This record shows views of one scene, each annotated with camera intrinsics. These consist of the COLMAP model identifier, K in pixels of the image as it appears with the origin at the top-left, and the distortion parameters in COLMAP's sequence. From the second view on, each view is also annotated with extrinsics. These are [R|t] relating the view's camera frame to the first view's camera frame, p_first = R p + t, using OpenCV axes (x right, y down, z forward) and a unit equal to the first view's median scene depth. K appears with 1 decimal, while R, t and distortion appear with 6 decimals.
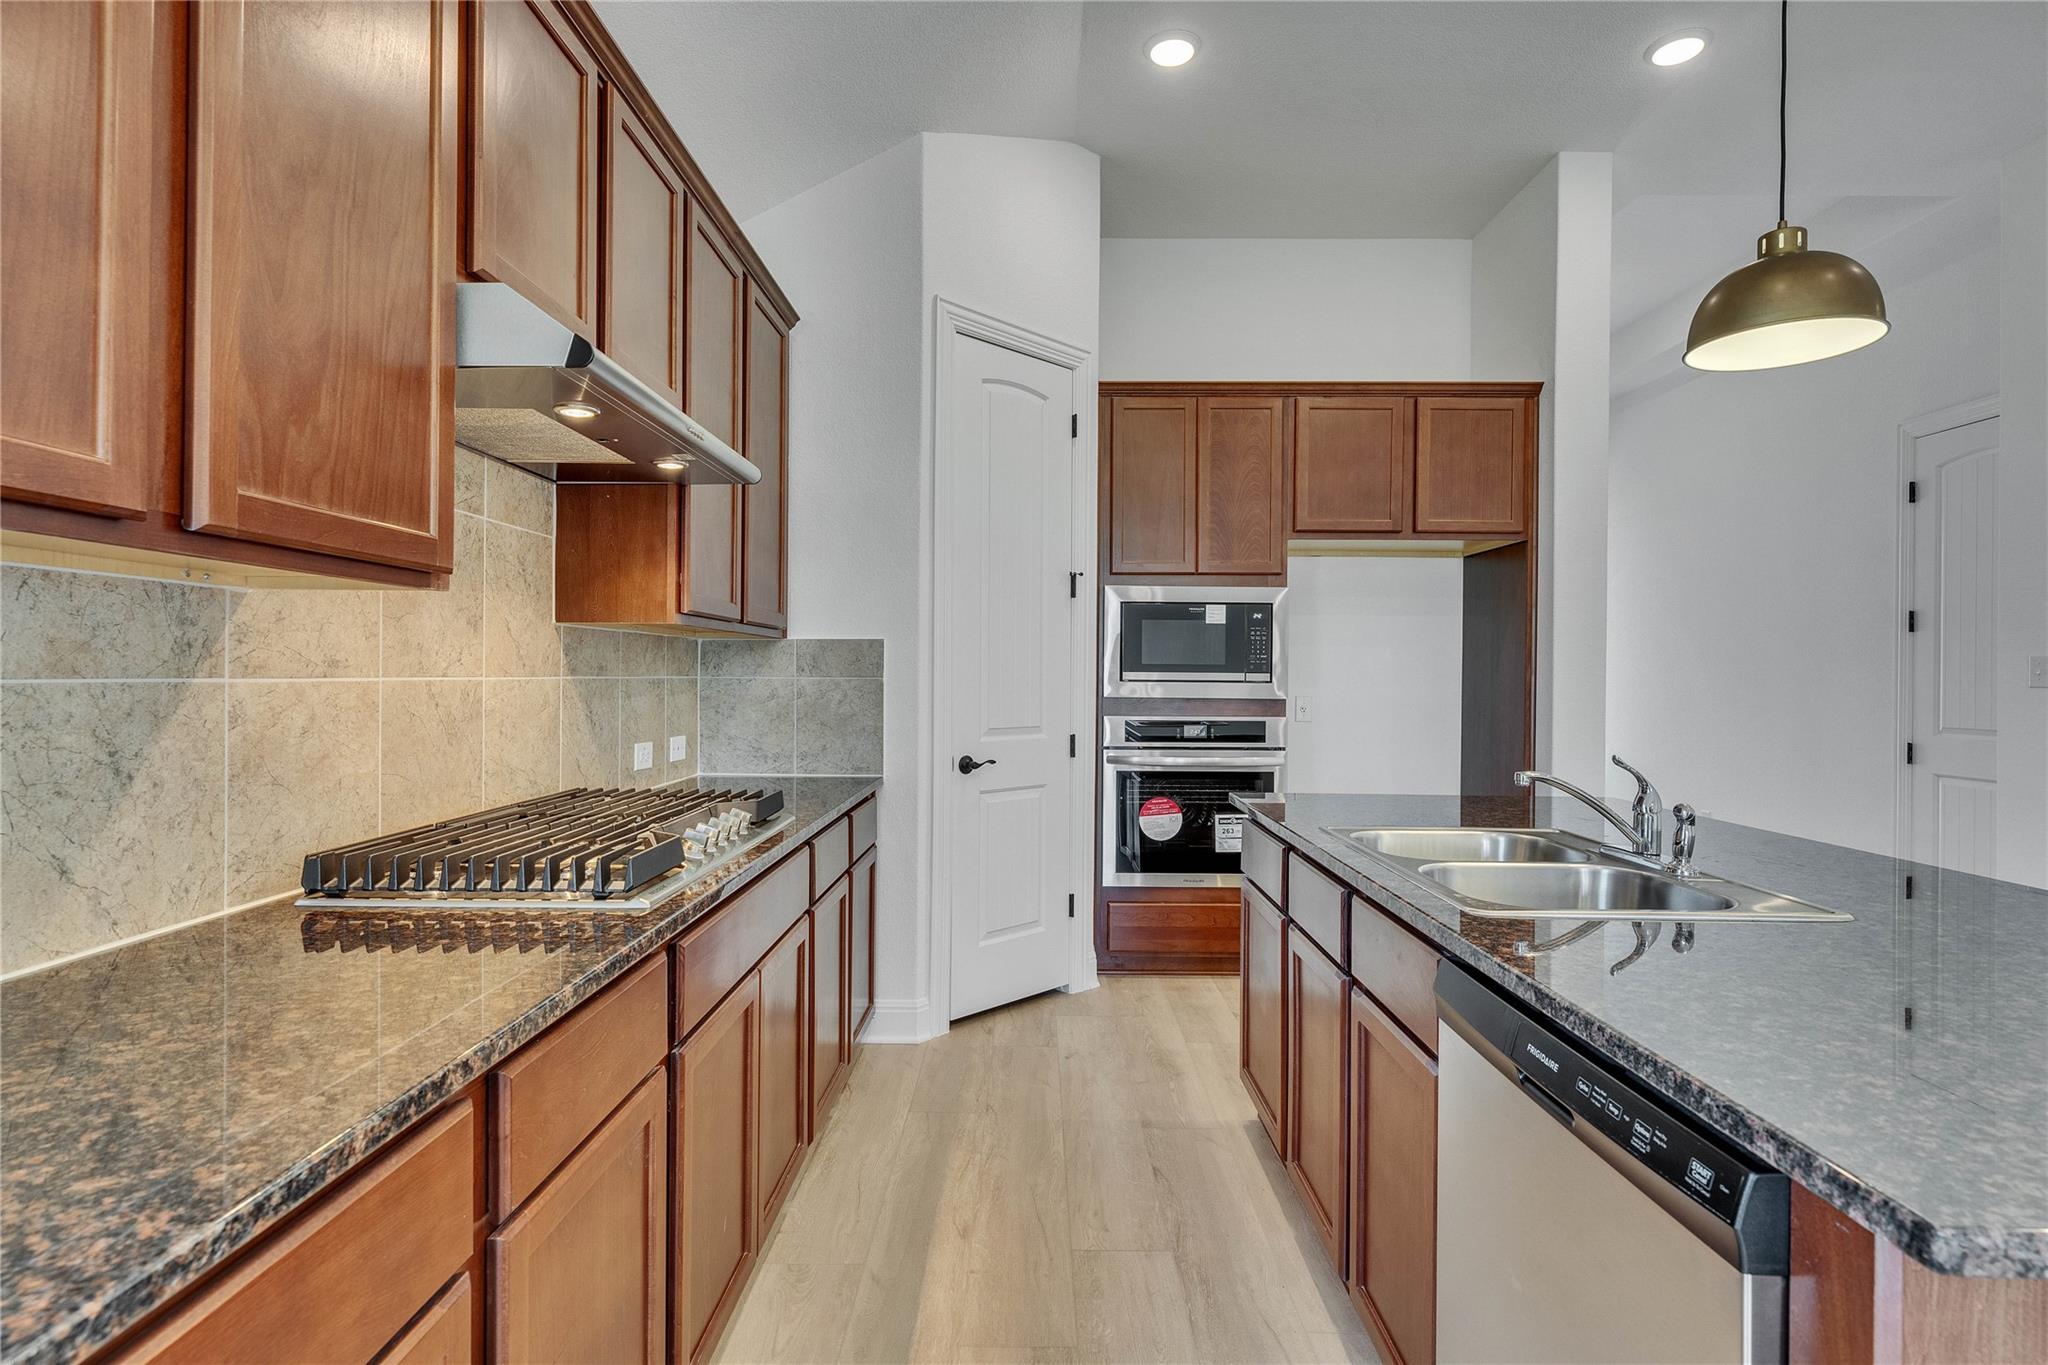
lens RADIAL K [[1007.3, 0, 1029.4], [0, 1007.3, 674.8], [0, 0, 1]] dist [0.002037, -0.000058]
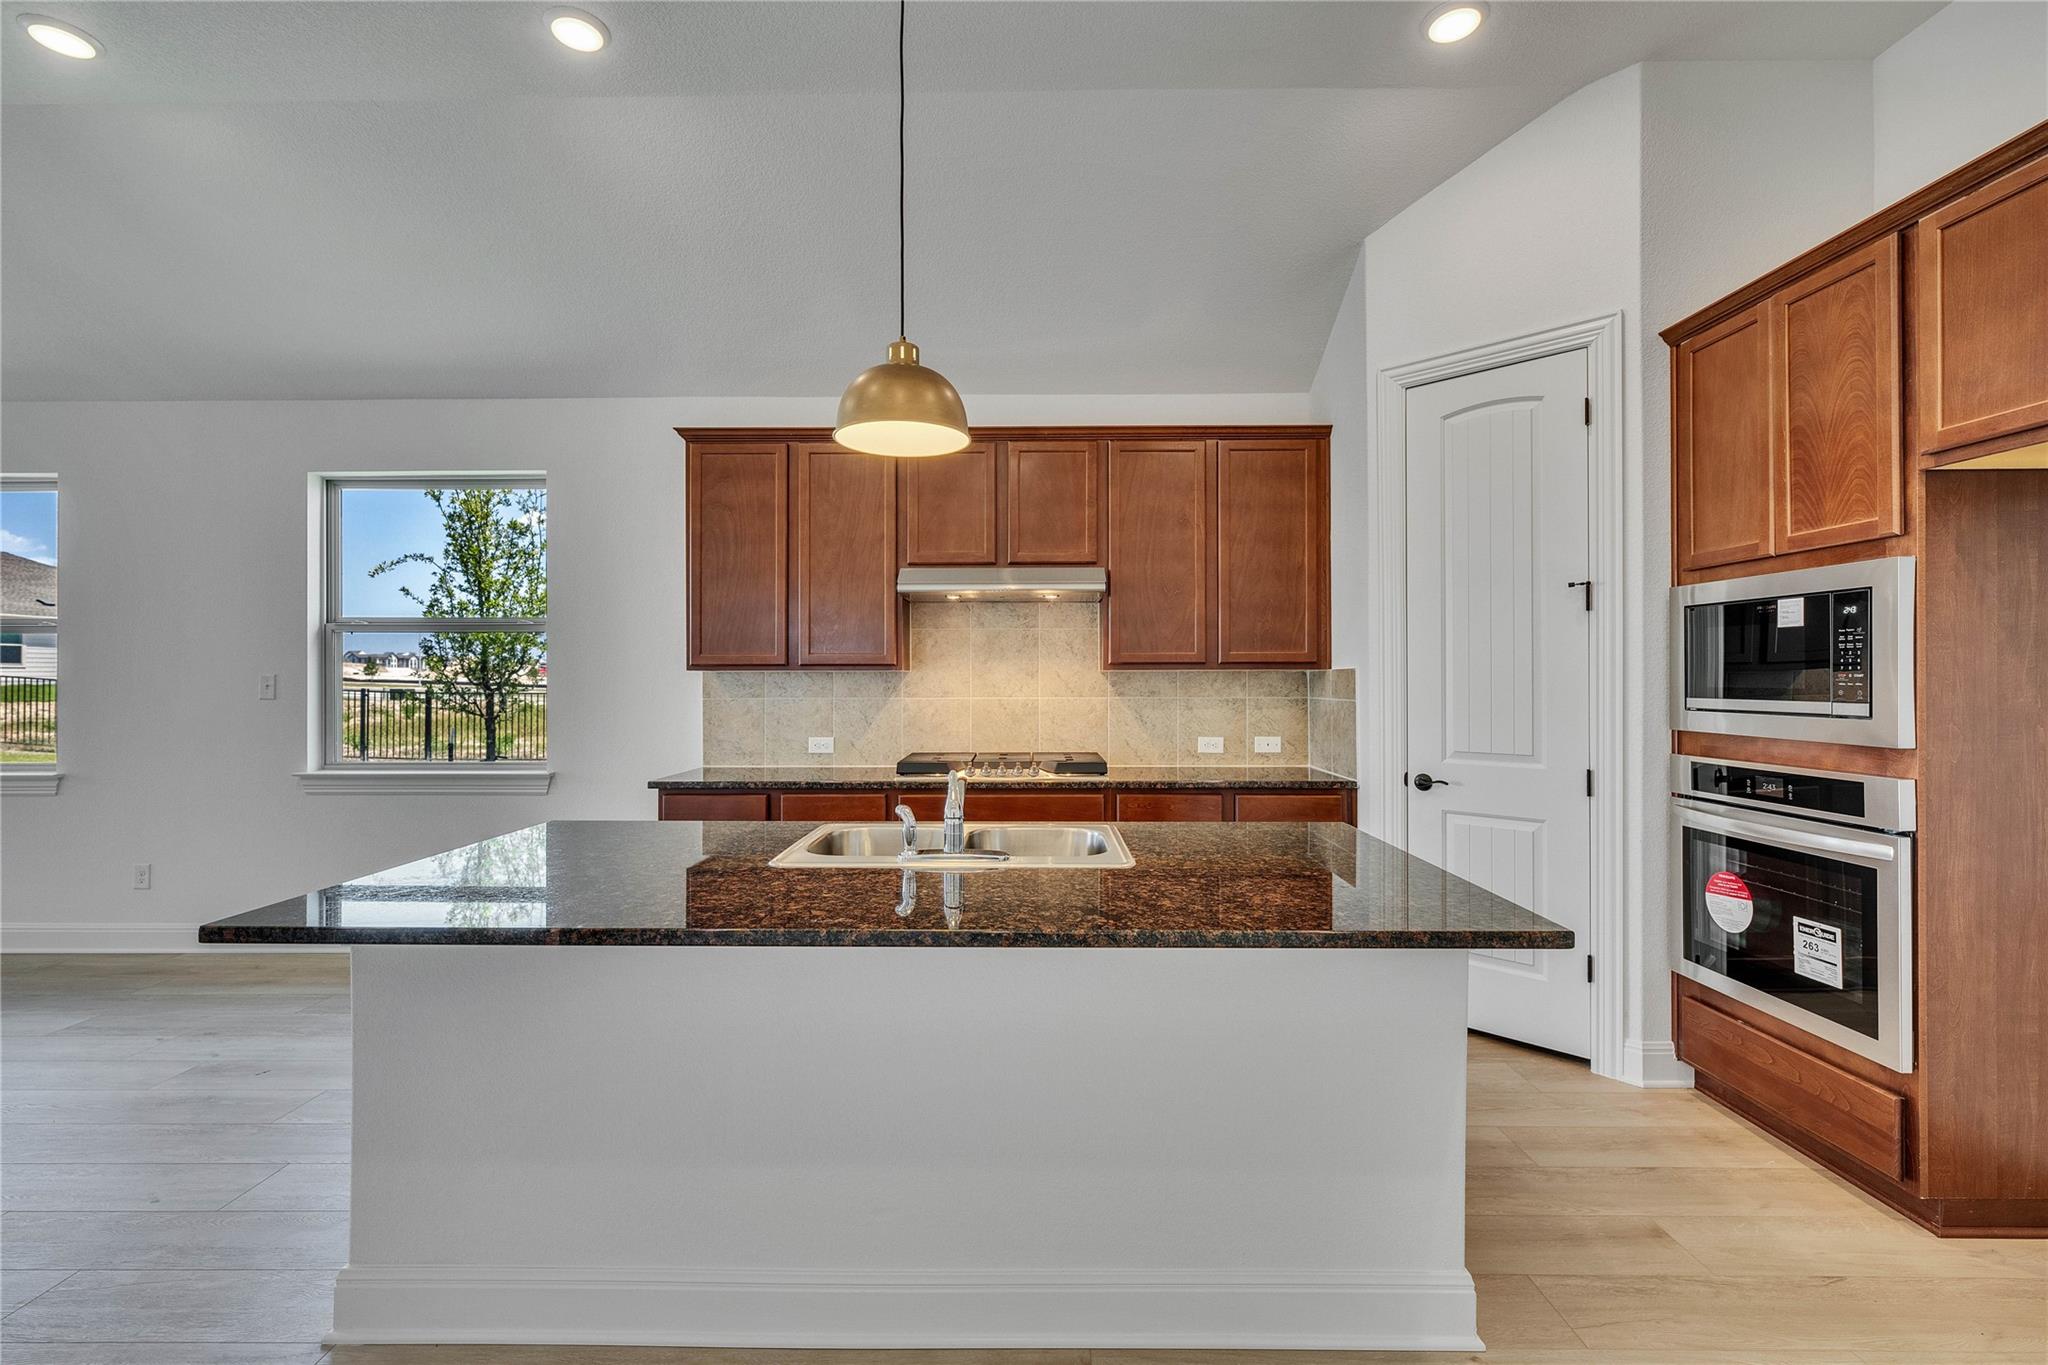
lens RADIAL K [[919.3, 0, 1024.0], [0, 919.3, 682.5], [0, 0, 1]] dist [0.058201, -0.000076]
pose [[0.000896, -0.002369, -0.999997, 0.816051], [0.001522, 0.999996, -0.002367, -0.013736], [0.999998, -0.001520, 0.000900, 0.495075]]
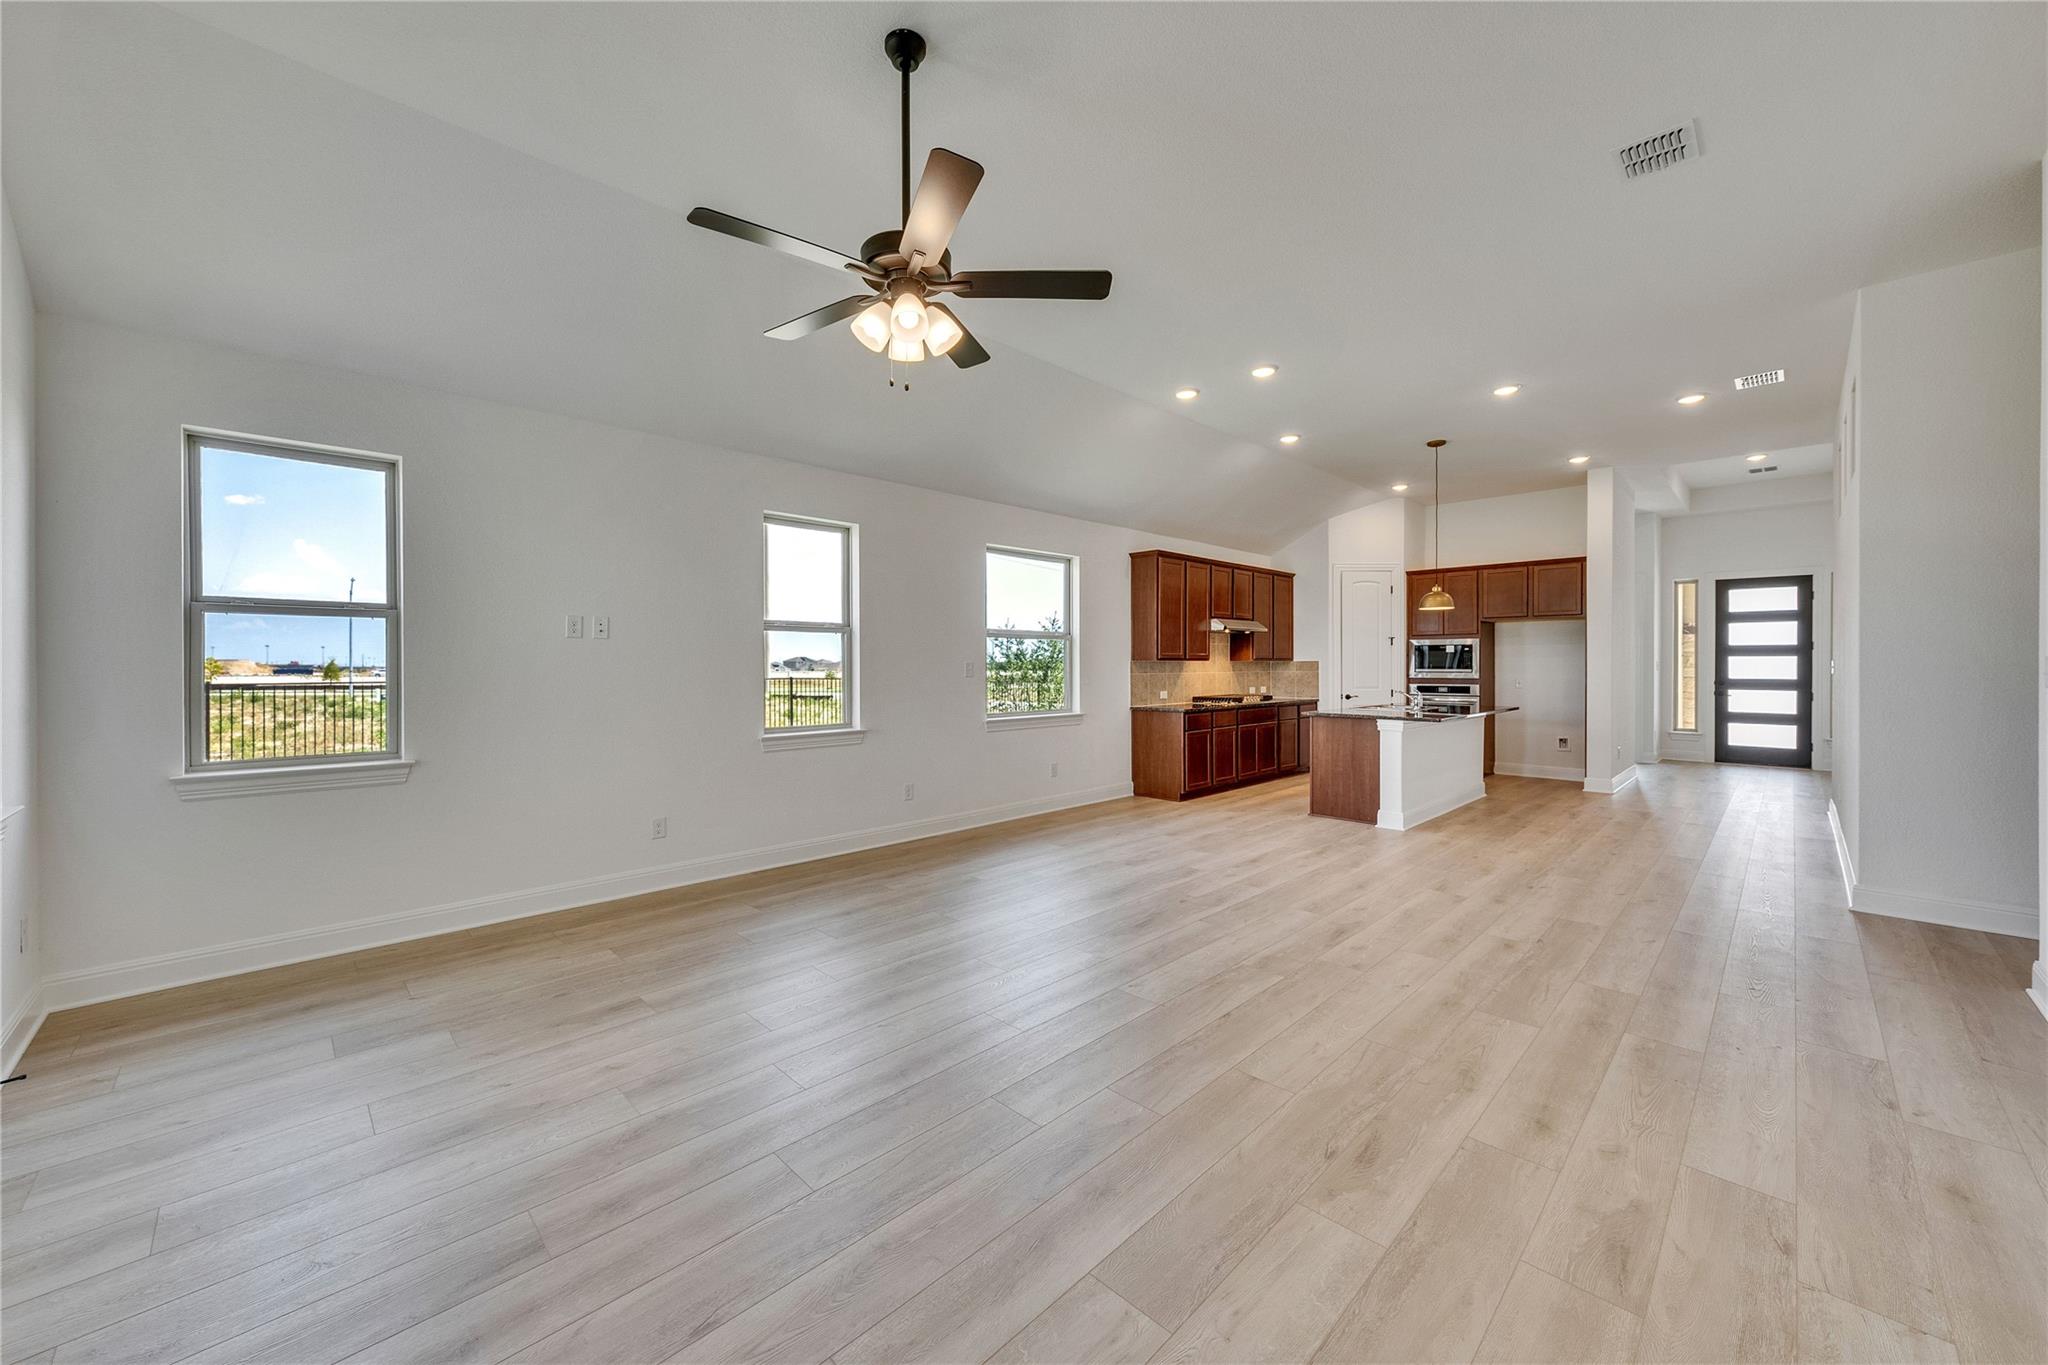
lens RADIAL K [[769.8, 0, 1023.4], [0, 769.8, 656.8], [0, 0, 1]] dist [-0.006073, 0.000047]
pose [[0.709872, -0.013799, -0.704195, 0.863369], [0.007421, 0.999899, -0.012113, -0.019809], [0.704291, 0.003372, 0.709903, -1.410138]]
